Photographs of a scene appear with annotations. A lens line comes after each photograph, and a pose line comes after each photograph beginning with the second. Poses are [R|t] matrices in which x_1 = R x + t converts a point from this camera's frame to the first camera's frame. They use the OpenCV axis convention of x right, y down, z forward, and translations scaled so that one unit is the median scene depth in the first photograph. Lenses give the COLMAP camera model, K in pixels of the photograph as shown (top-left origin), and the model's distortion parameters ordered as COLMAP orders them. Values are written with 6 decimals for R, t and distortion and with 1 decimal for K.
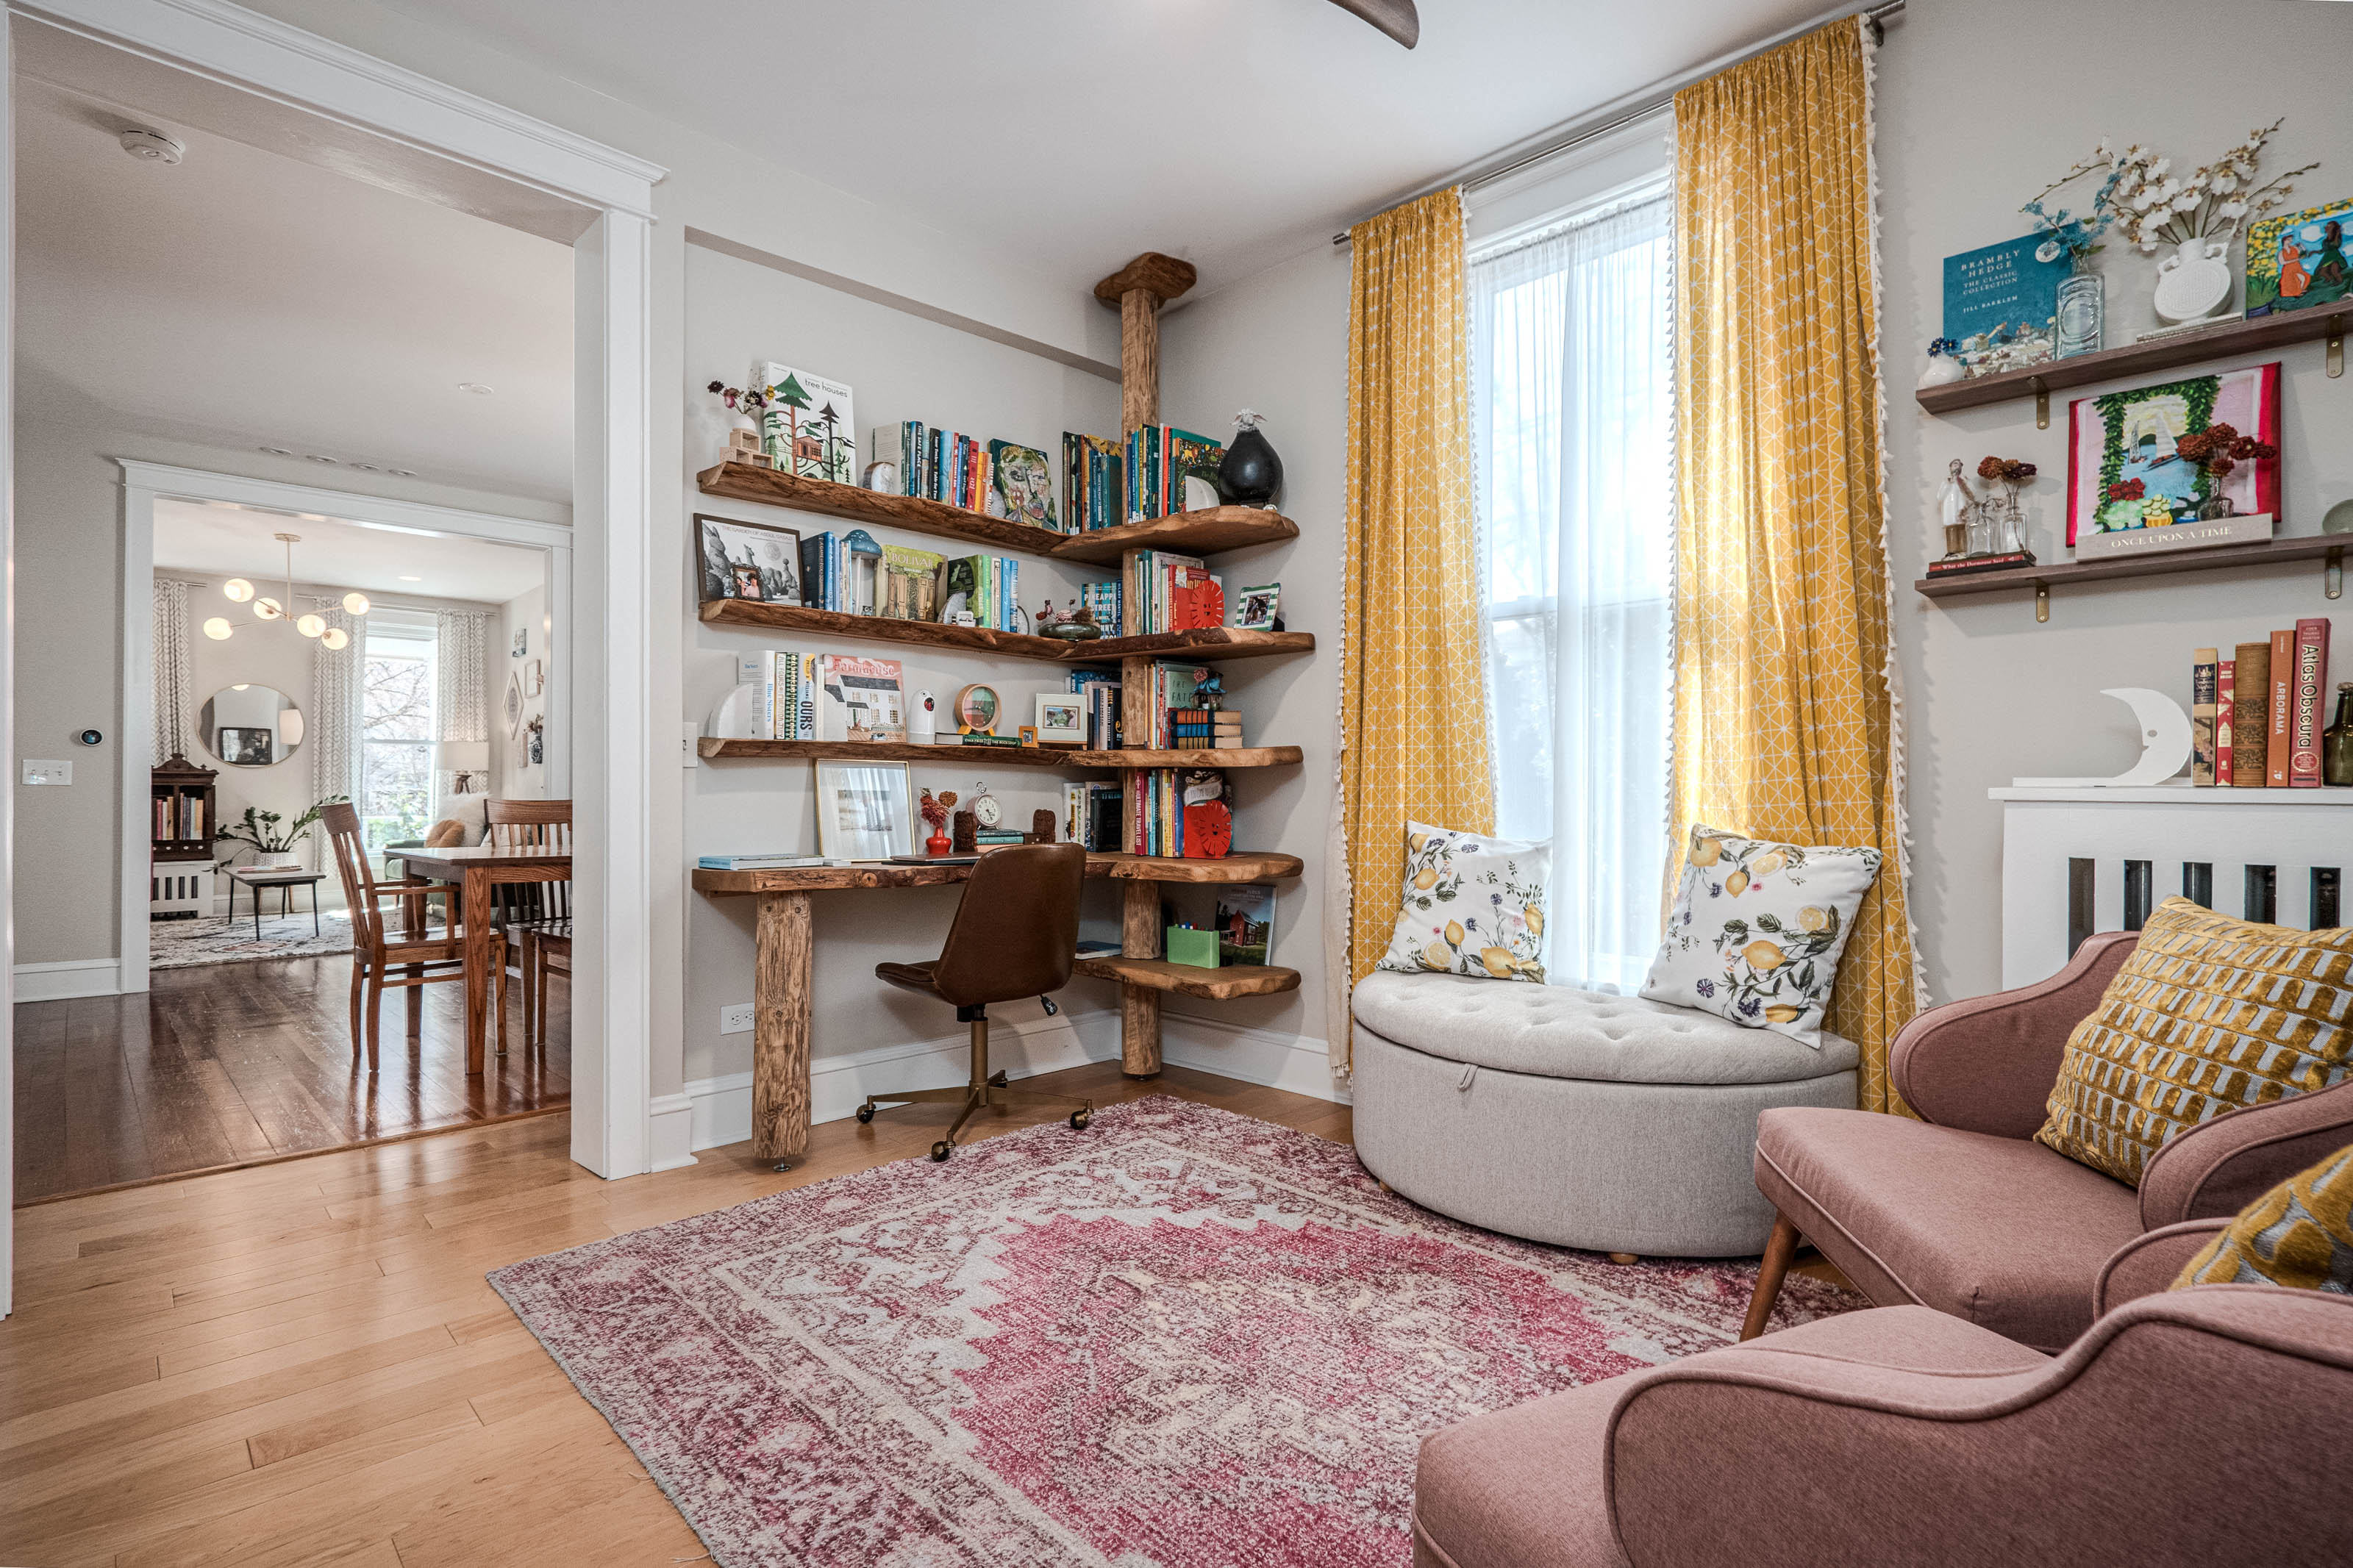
lens RADIAL K [[1126.0, 0, 1178.8], [0, 1126.0, 788.4], [0, 0, 1]] dist [-0.000760, 0.001392]
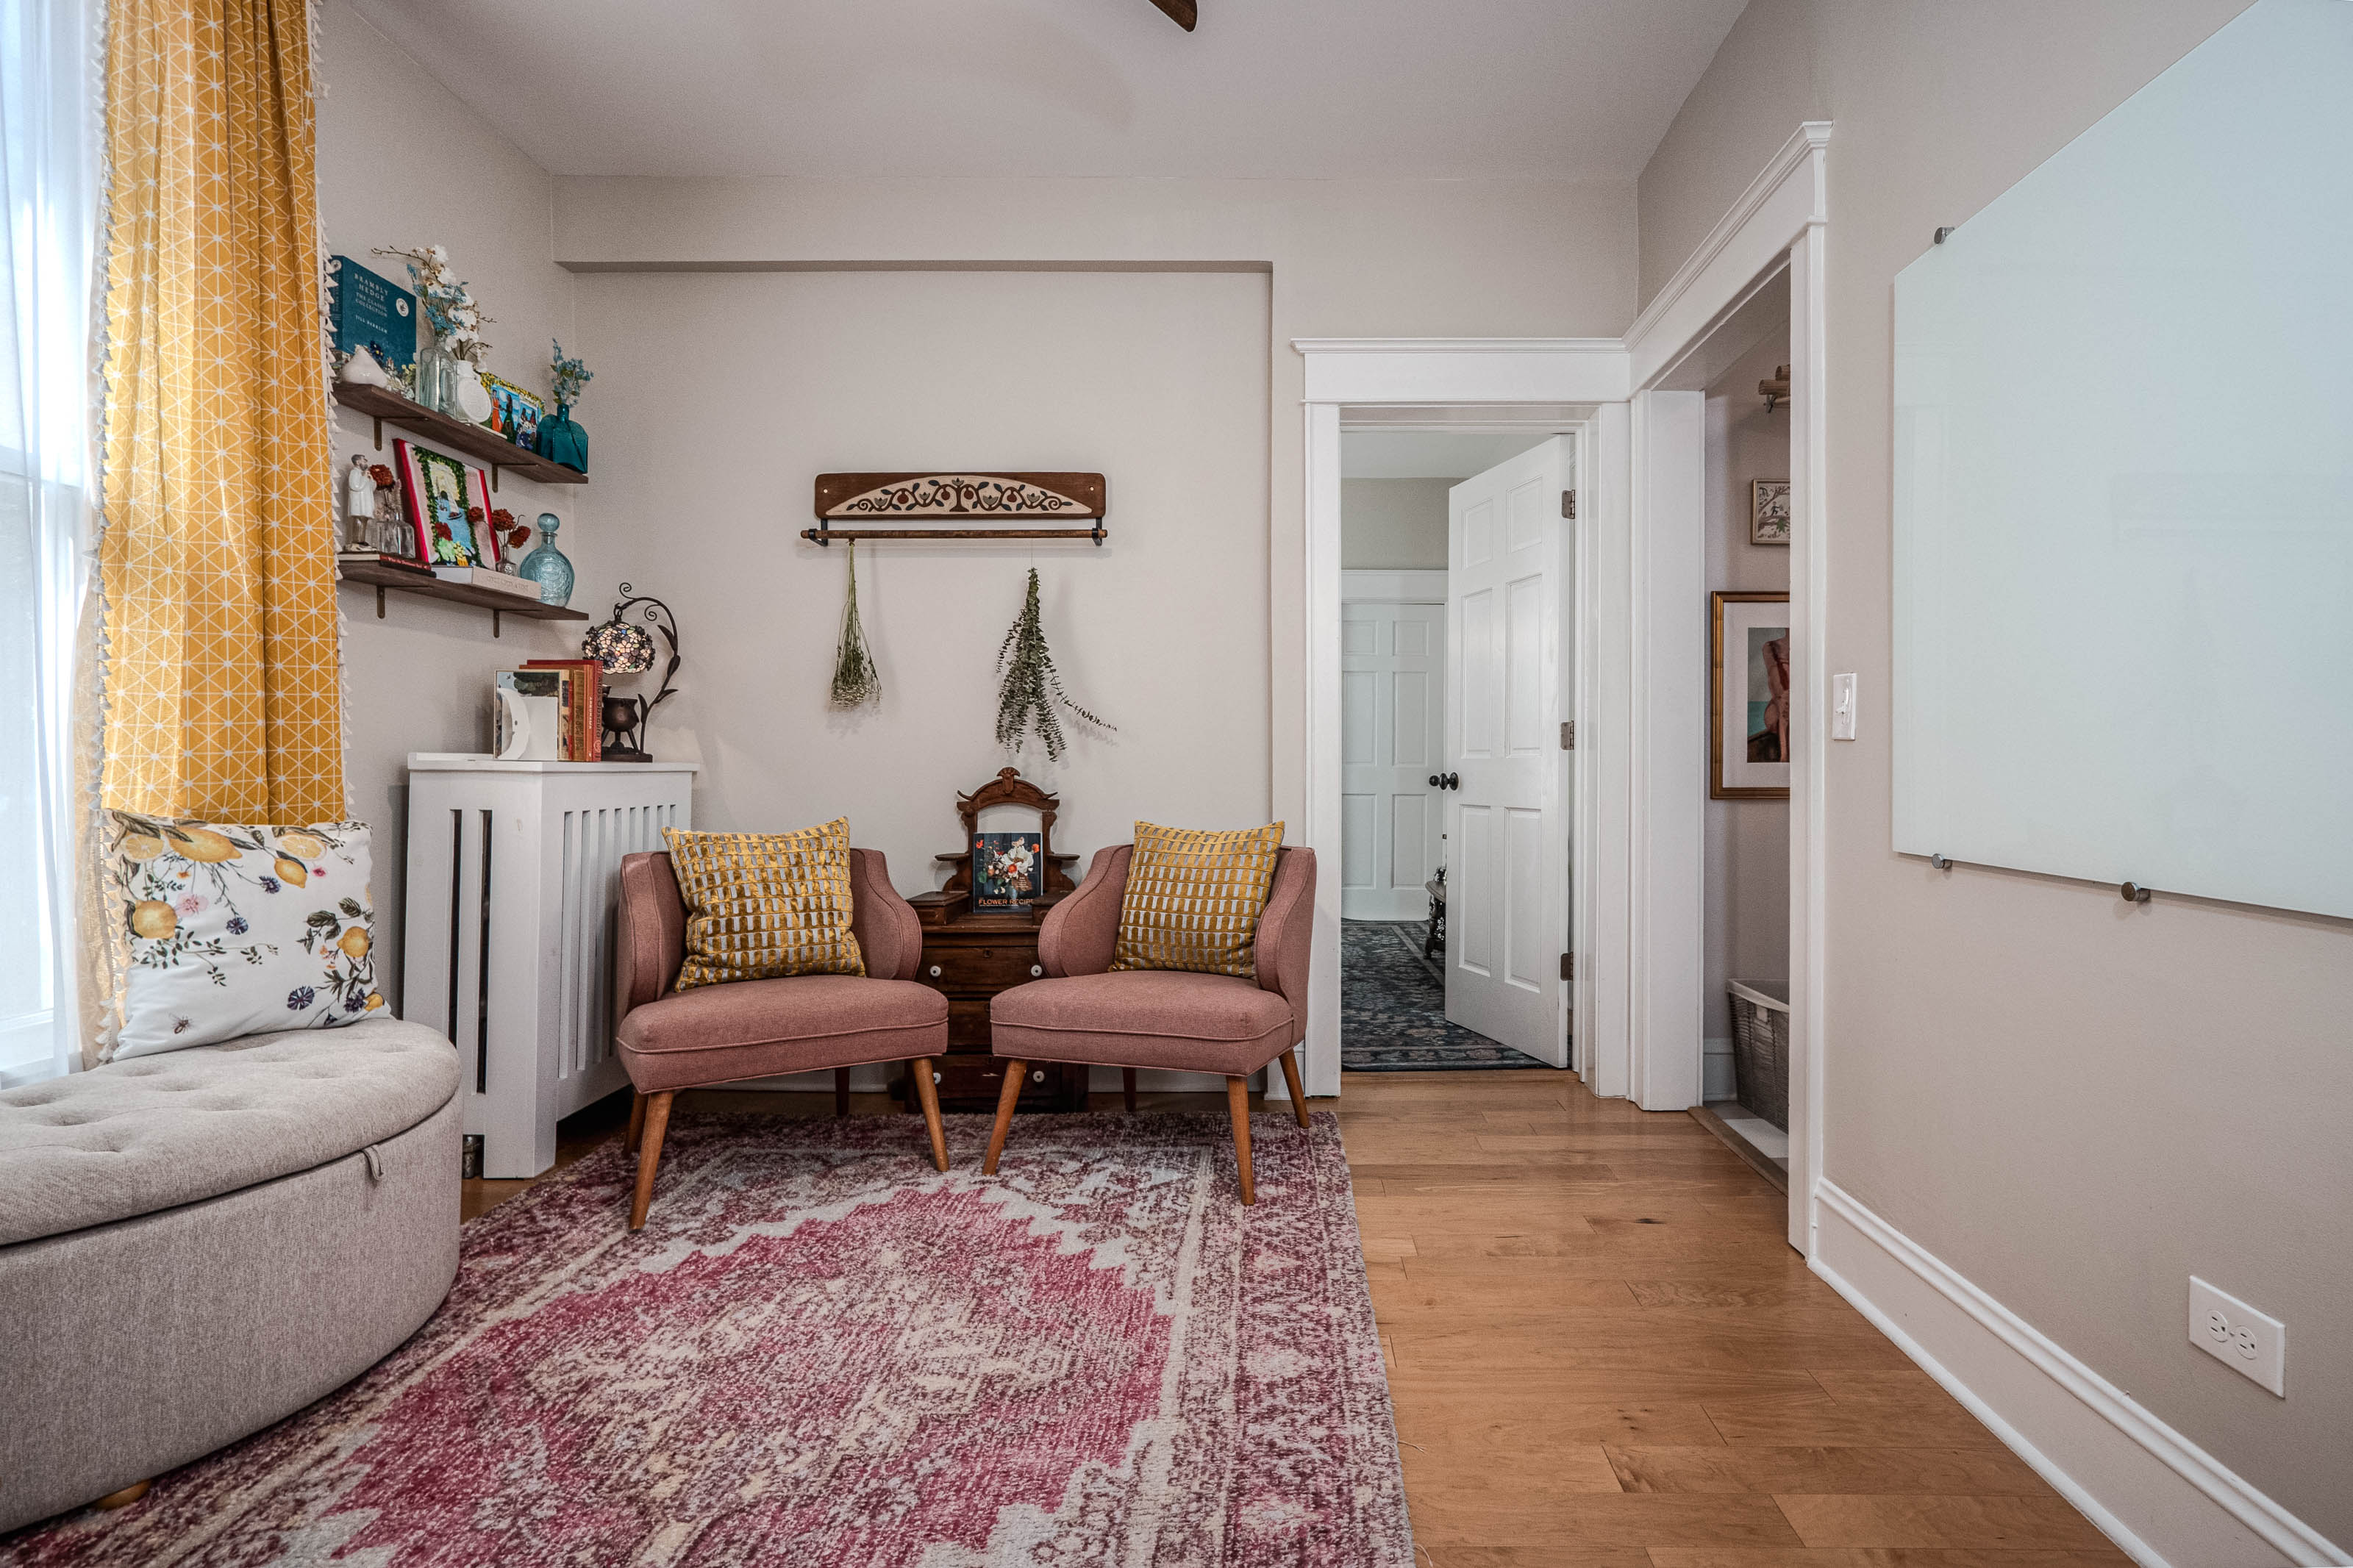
lens RADIAL K [[1486.7, 0, 1181.0], [0, 1486.7, 772.4], [0, 0, 1]] dist [-0.006182, -0.000960]
pose [[-0.714065, -0.008210, 0.700031, -0.916176], [-0.005740, 0.999966, 0.005872, -0.002950], [-0.700055, 0.000175, -0.714089, 1.562036]]
